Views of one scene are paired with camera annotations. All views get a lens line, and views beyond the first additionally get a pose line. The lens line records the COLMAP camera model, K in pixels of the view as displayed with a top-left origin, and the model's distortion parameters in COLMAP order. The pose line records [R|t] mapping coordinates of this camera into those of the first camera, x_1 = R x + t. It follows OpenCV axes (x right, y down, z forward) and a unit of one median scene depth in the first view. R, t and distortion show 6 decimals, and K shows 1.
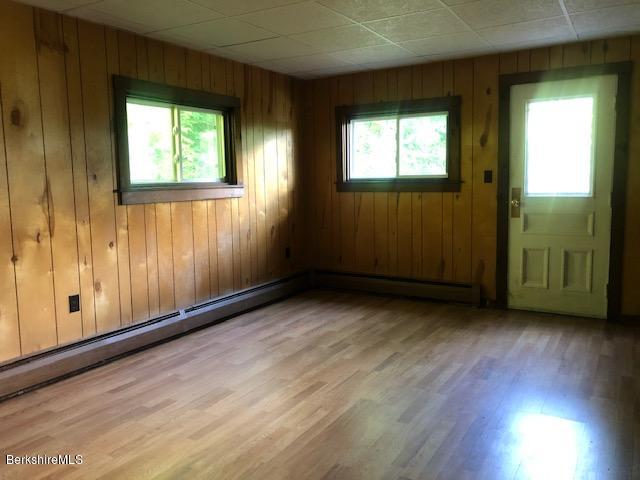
lens RADIAL K [[529.8, 0, 321.4], [0, 529.8, 235.7], [0, 0, 1]] dist [0.020019, 0.020173]
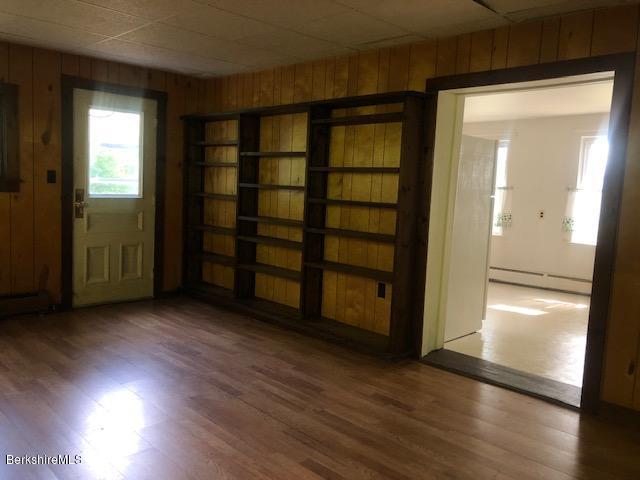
lens RADIAL K [[529.8, 0, 321.2], [0, 529.8, 241.9], [0, 0, 1]] dist [0.020019, 0.020173]
pose [[0.254355, -0.085694, 0.963307, -0.513111], [0.062229, 0.995453, 0.072122, -0.033870], [-0.965107, 0.041601, 0.258531, 0.290414]]
